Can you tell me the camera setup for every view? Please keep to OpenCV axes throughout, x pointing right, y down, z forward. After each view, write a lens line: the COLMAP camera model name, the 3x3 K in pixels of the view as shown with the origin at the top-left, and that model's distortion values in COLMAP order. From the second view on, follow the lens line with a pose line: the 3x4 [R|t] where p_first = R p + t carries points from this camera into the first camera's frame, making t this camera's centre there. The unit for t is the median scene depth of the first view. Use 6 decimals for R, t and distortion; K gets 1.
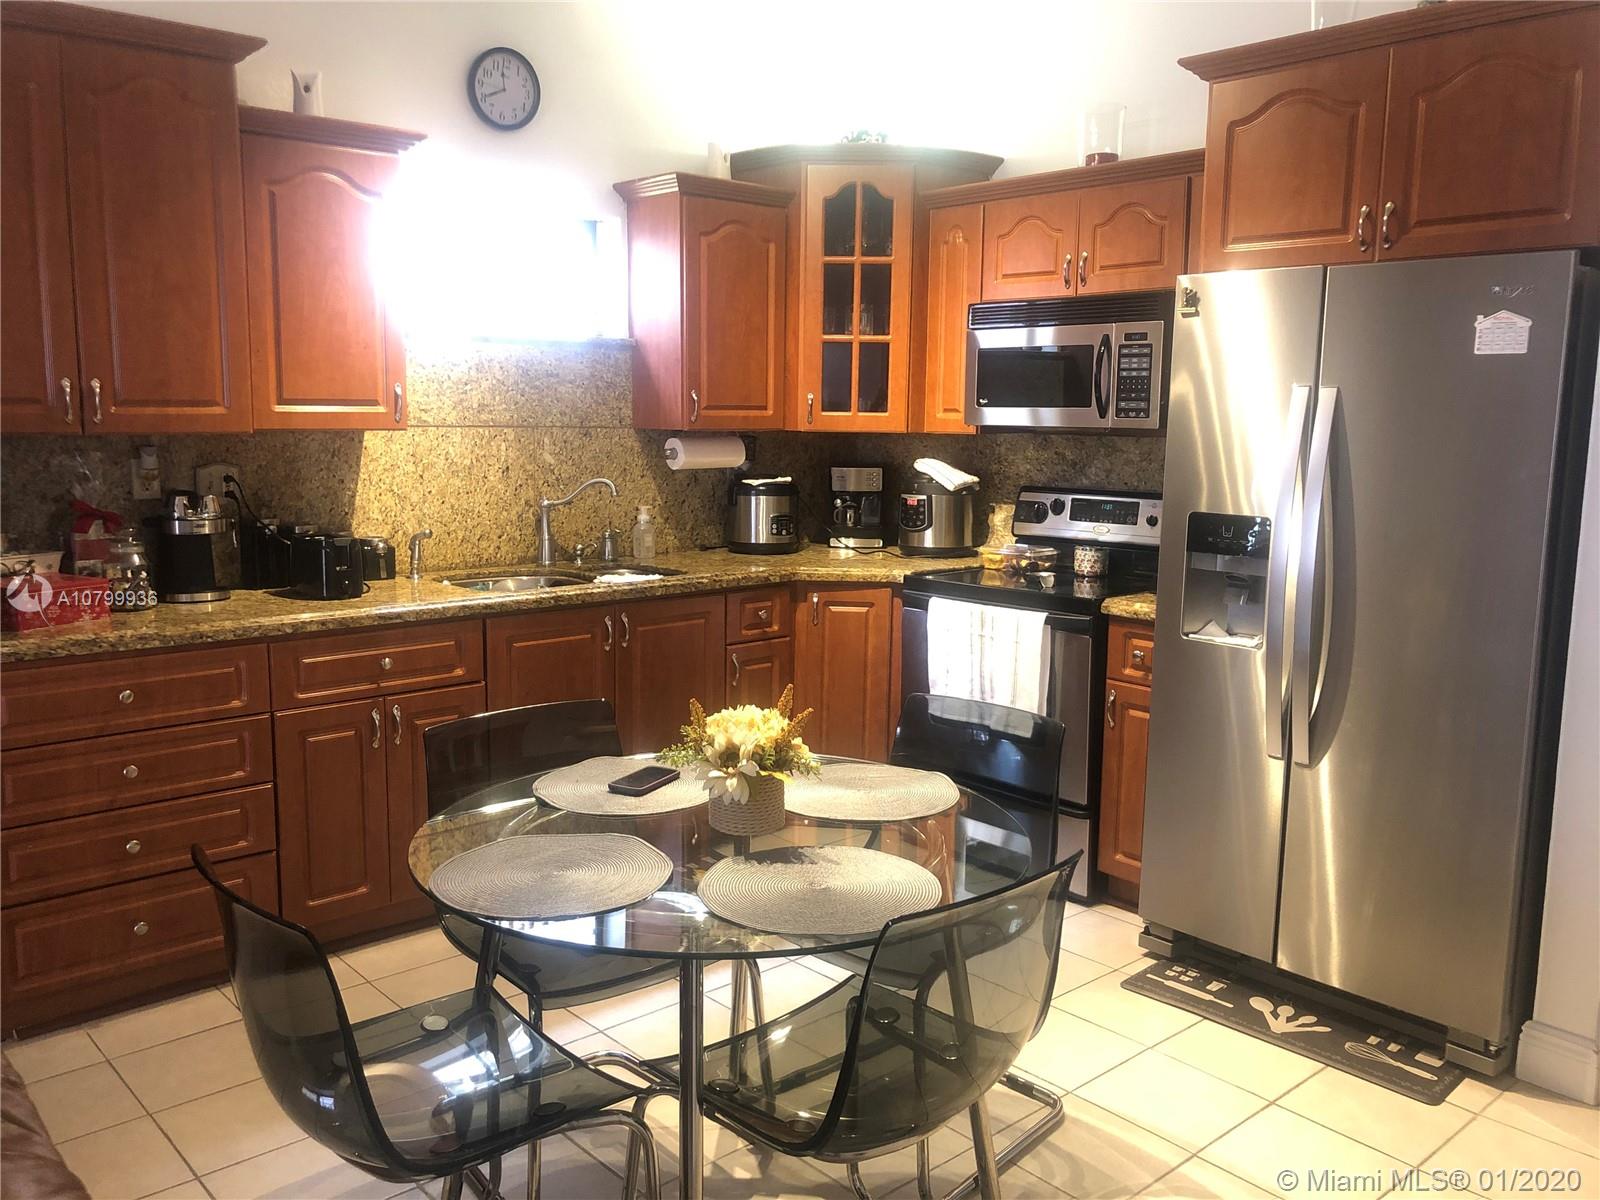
lens RADIAL K [[1321.3, 0, 808.1], [0, 1321.3, 612.6], [0, 0, 1]] dist [0.028134, -0.060293]
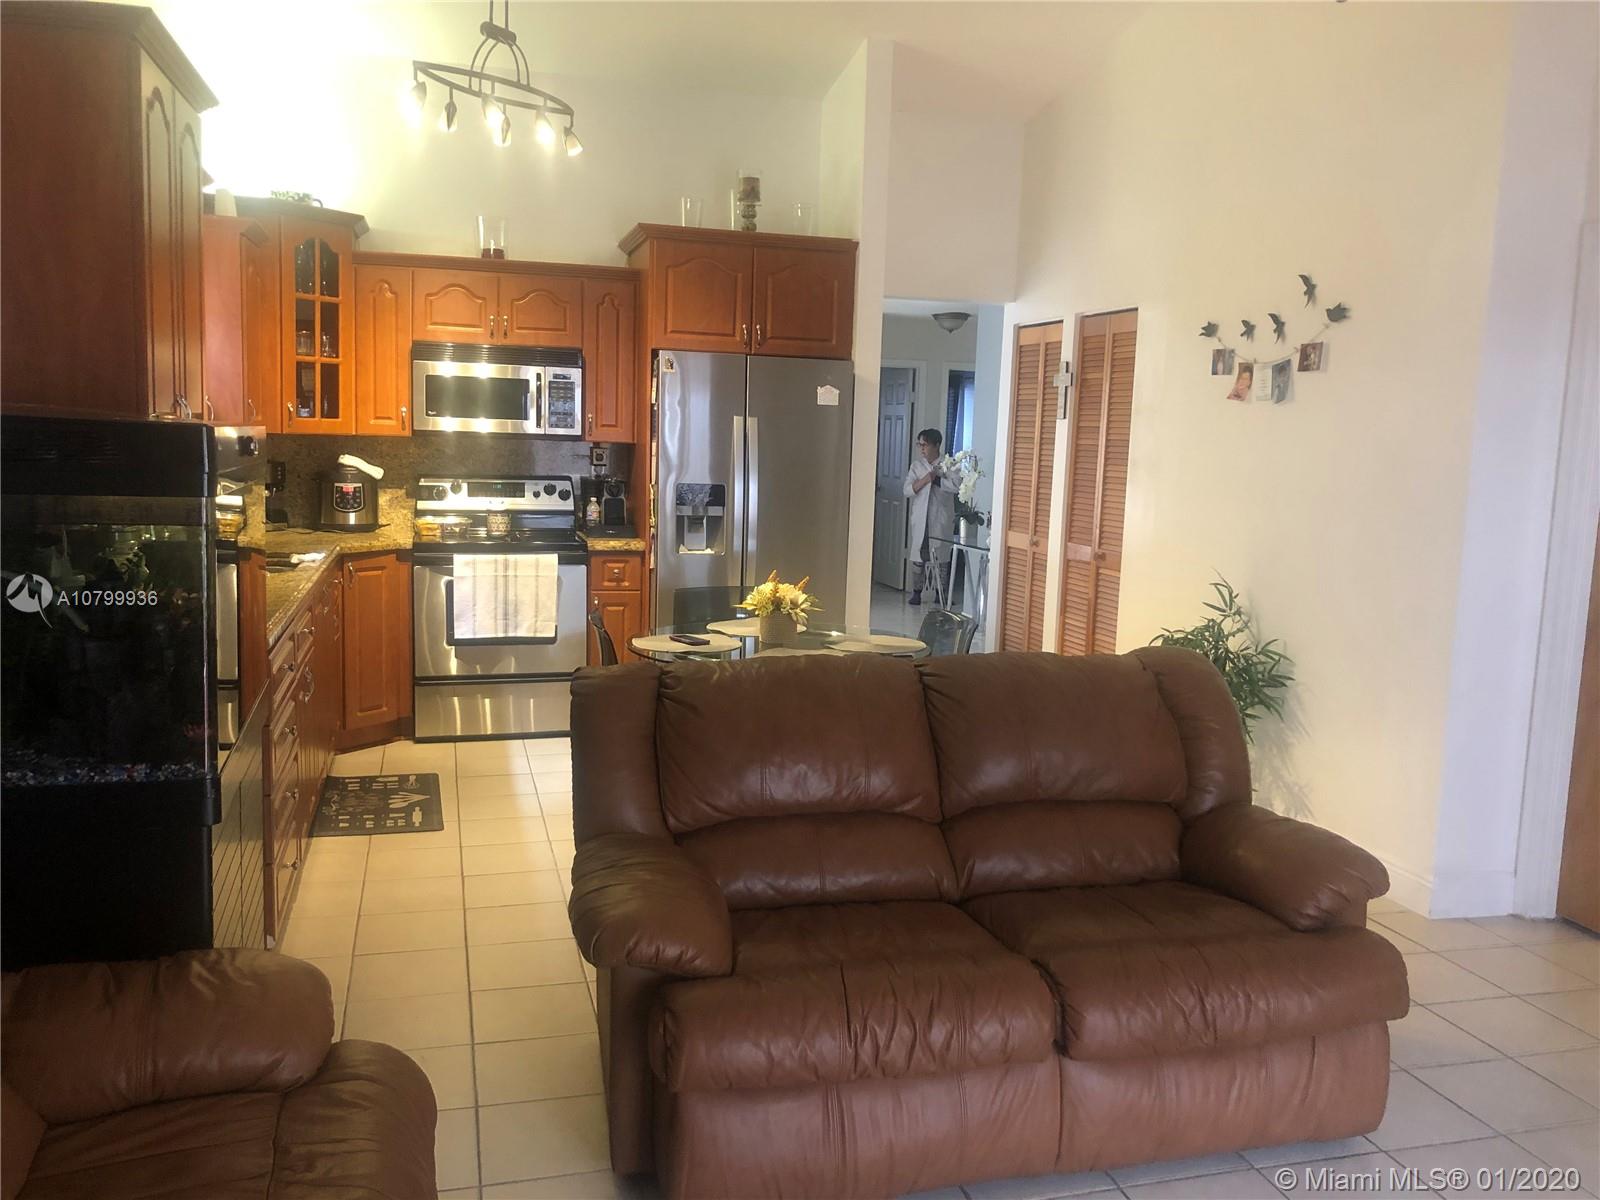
lens RADIAL K [[1321.3, 0, 811.8], [0, 1321.3, 598.4], [0, 0, 1]] dist [0.028134, -0.060293]
pose [[0.429339, -0.110777, 0.896324, -1.096376], [0.110210, 0.991458, 0.069744, -0.023564], [-0.896394, 0.068840, 0.437880, 0.060752]]
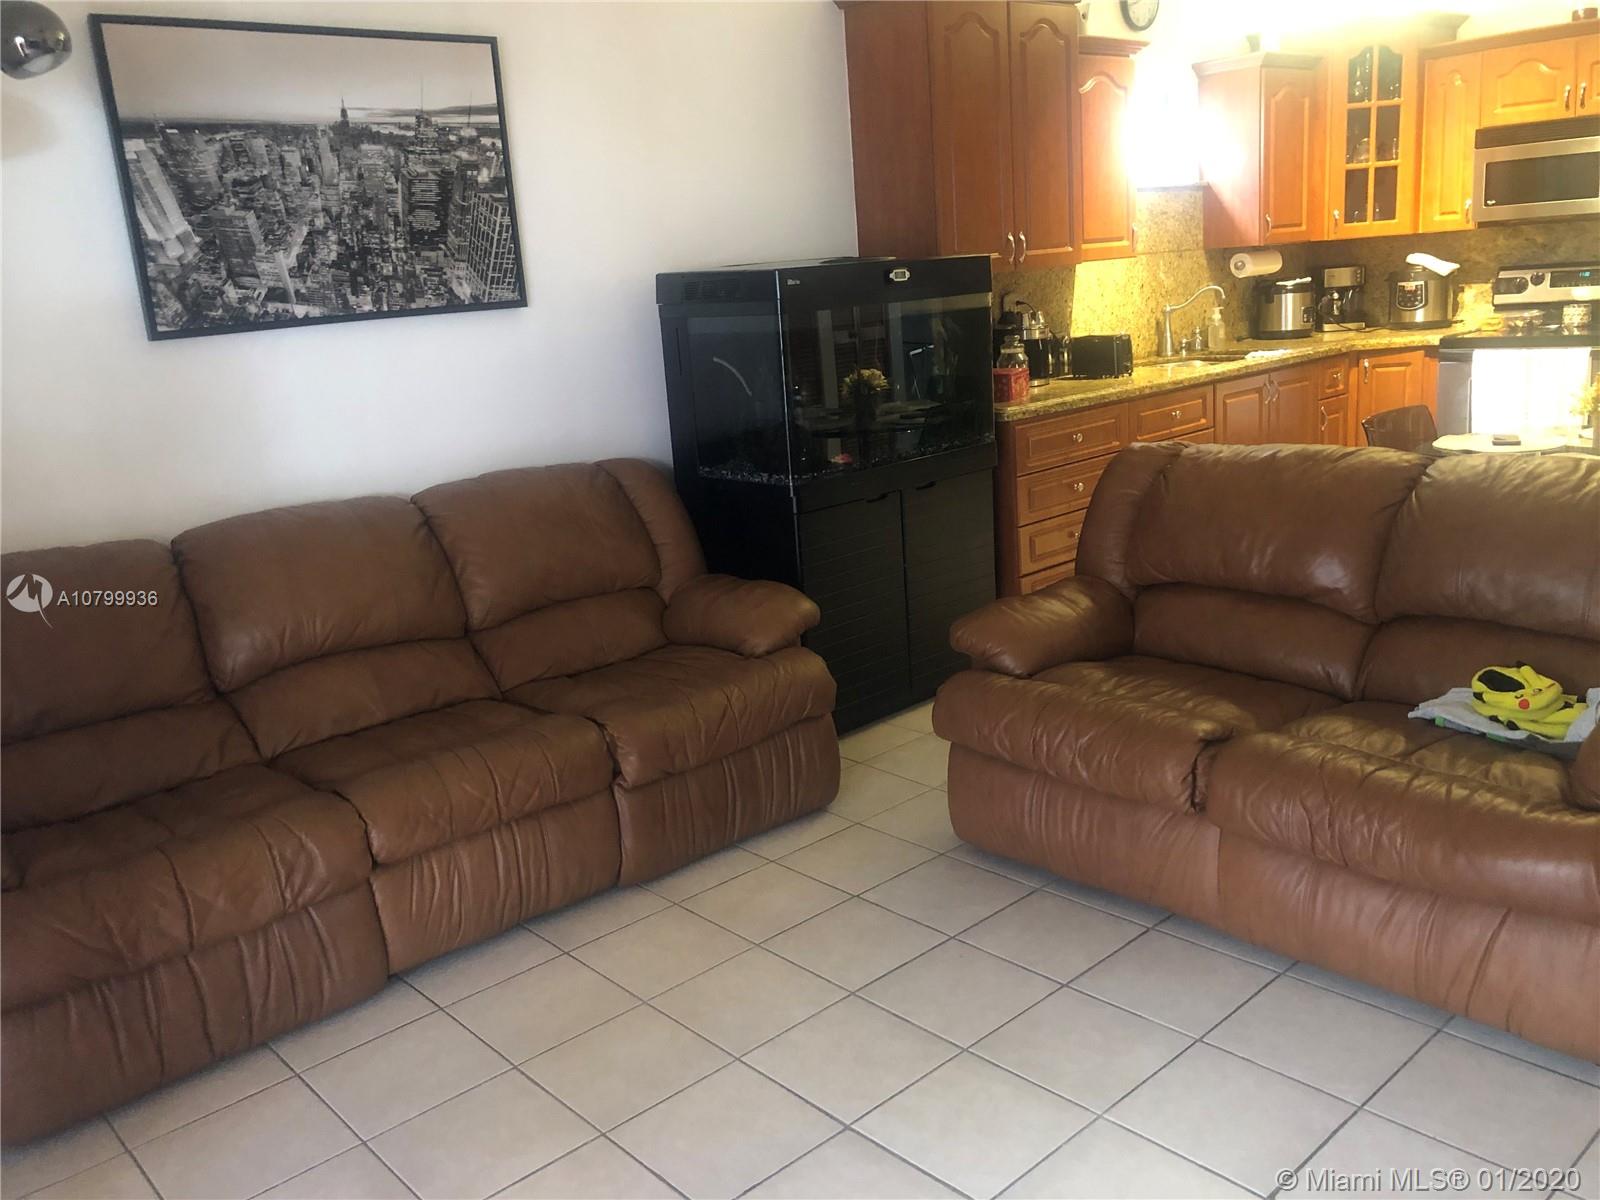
lens RADIAL K [[1321.3, 0, 753.4], [0, 1321.3, 597.7], [0, 0, 1]] dist [0.028134, -0.060293]
pose [[0.995654, -0.083198, -0.041859, -0.672926], [0.086539, 0.992562, 0.085620, 0.066211], [0.034425, -0.088870, 0.995448, -0.451099]]
